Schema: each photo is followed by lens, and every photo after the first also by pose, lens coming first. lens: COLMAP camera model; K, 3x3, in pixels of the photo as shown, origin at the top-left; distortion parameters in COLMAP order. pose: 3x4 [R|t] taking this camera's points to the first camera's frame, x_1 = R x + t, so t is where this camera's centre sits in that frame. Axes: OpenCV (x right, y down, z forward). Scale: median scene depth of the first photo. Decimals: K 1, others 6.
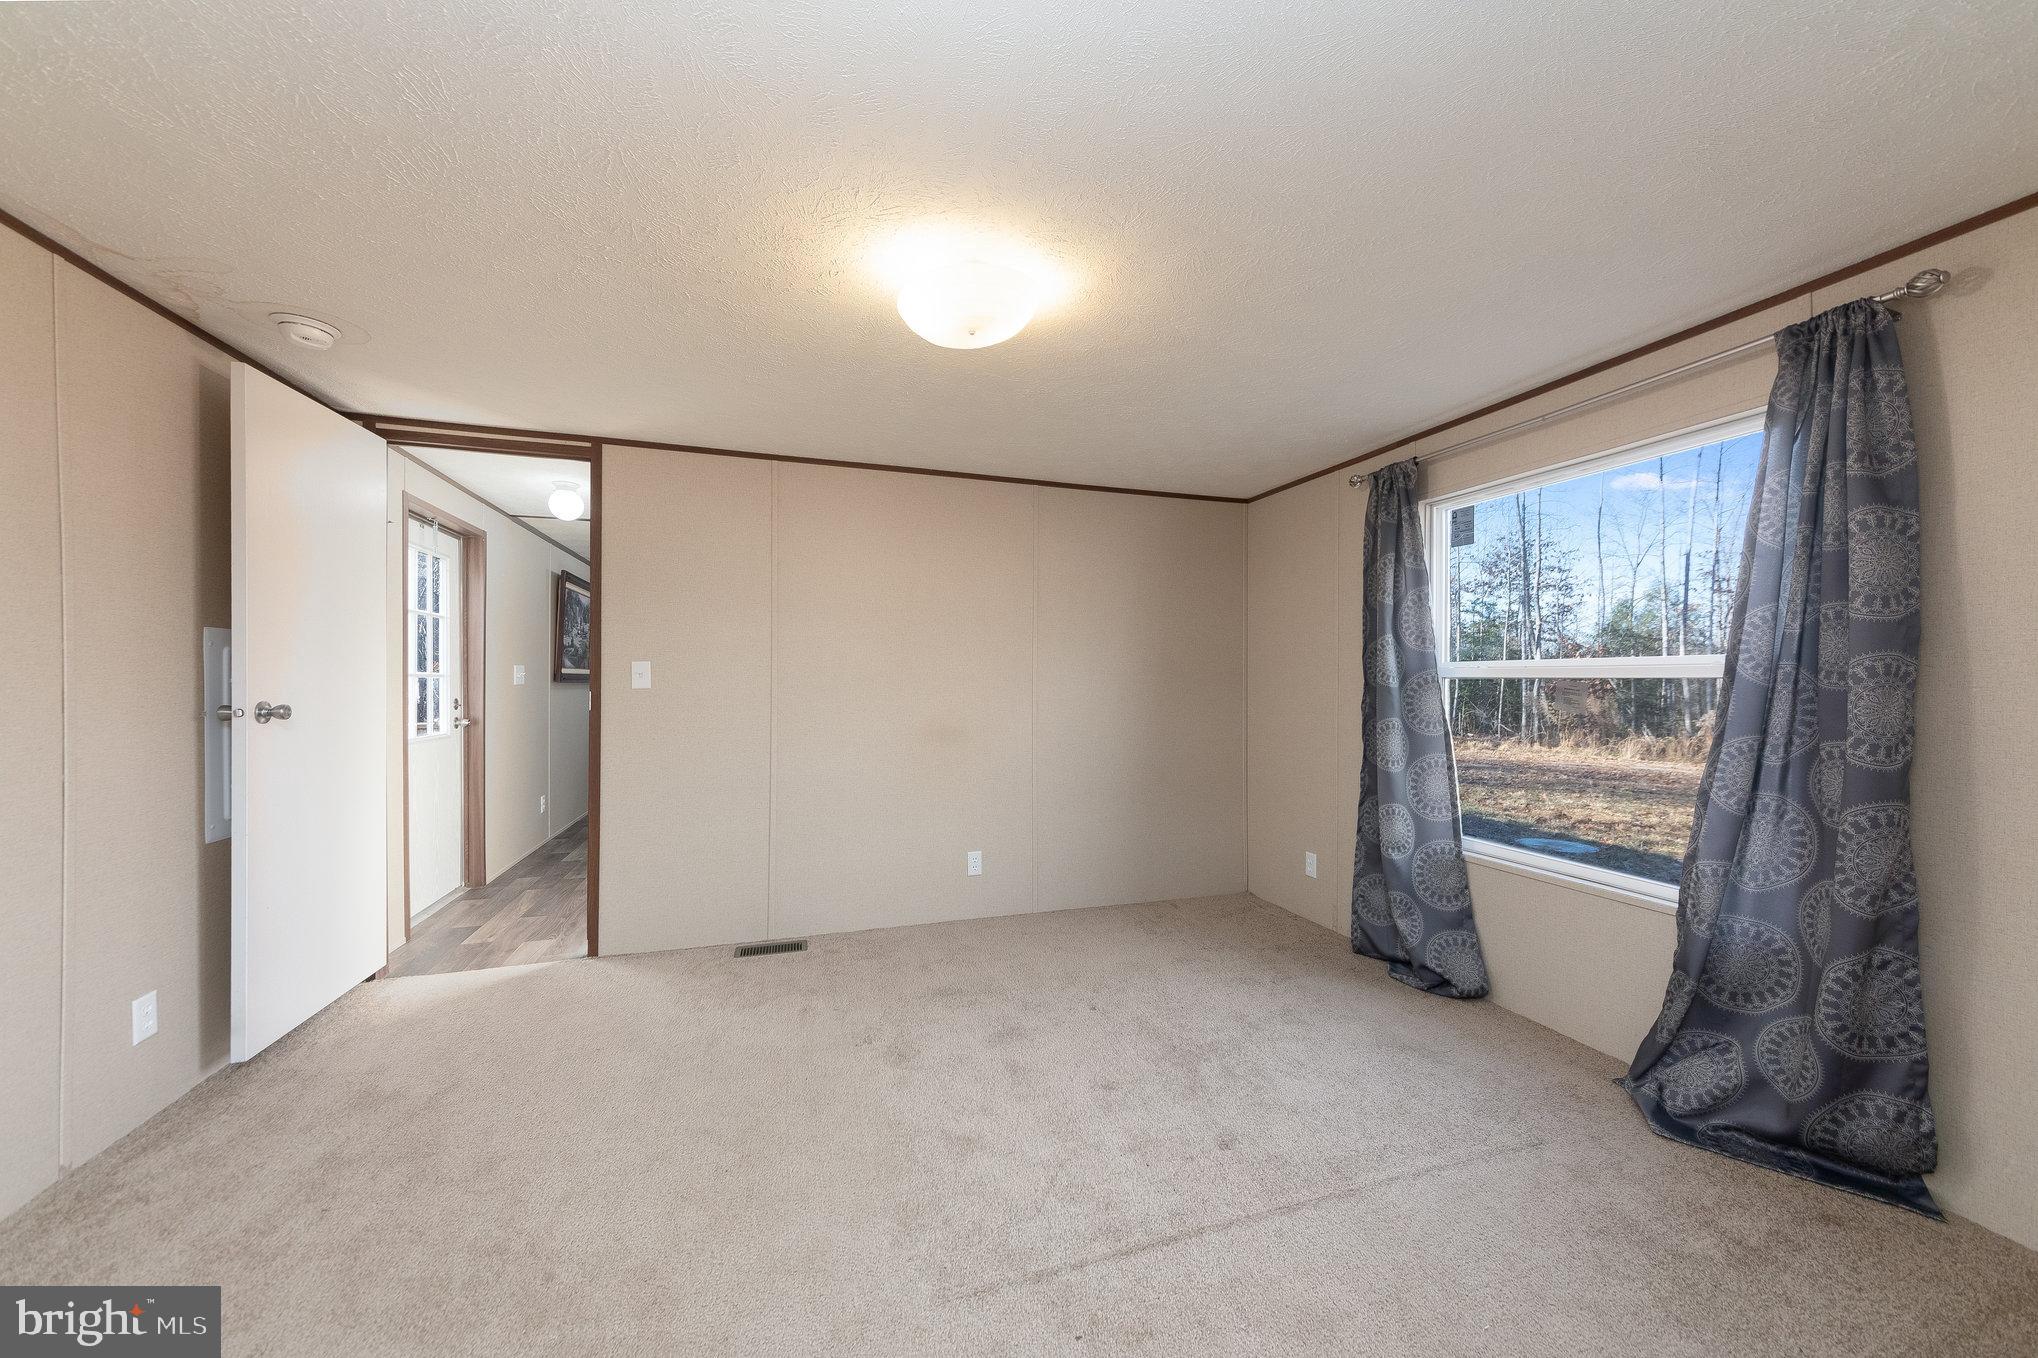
lens RADIAL K [[728.2, 0, 1023.6], [0, 728.2, 697.3], [0, 0, 1]] dist [0.000076, 0.000090]
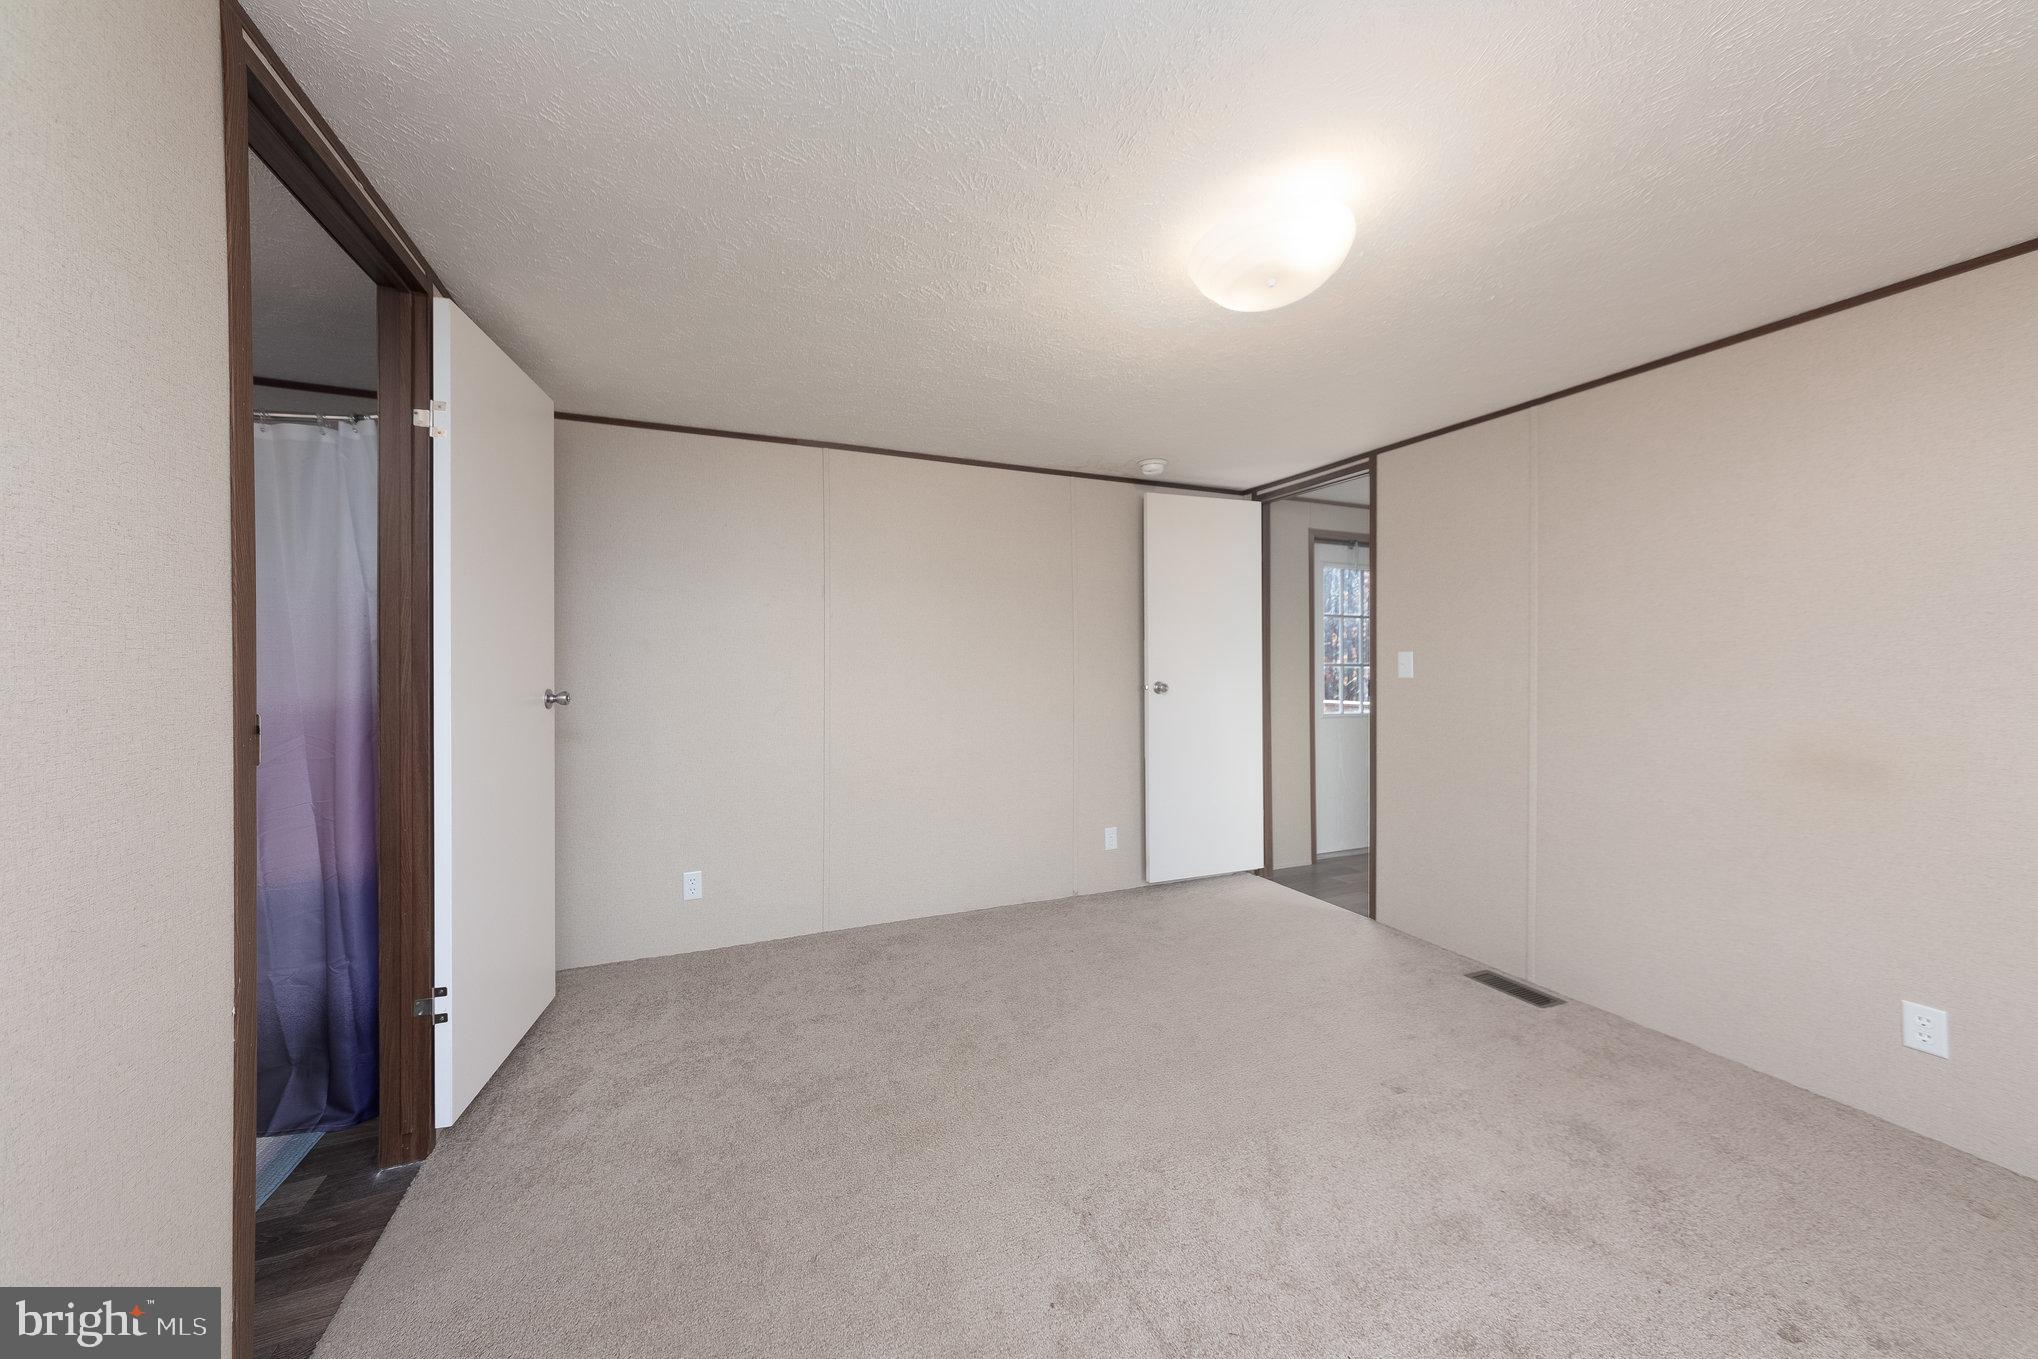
lens RADIAL K [[728.2, 0, 1023.6], [0, 728.2, 697.8], [0, 0, 1]] dist [0.000076, 0.000090]
pose [[0.067053, 0.038956, -0.996989, 0.450800], [-0.028415, 0.998907, 0.037120, -0.007275], [0.997345, 0.025840, 0.068087, 0.369773]]
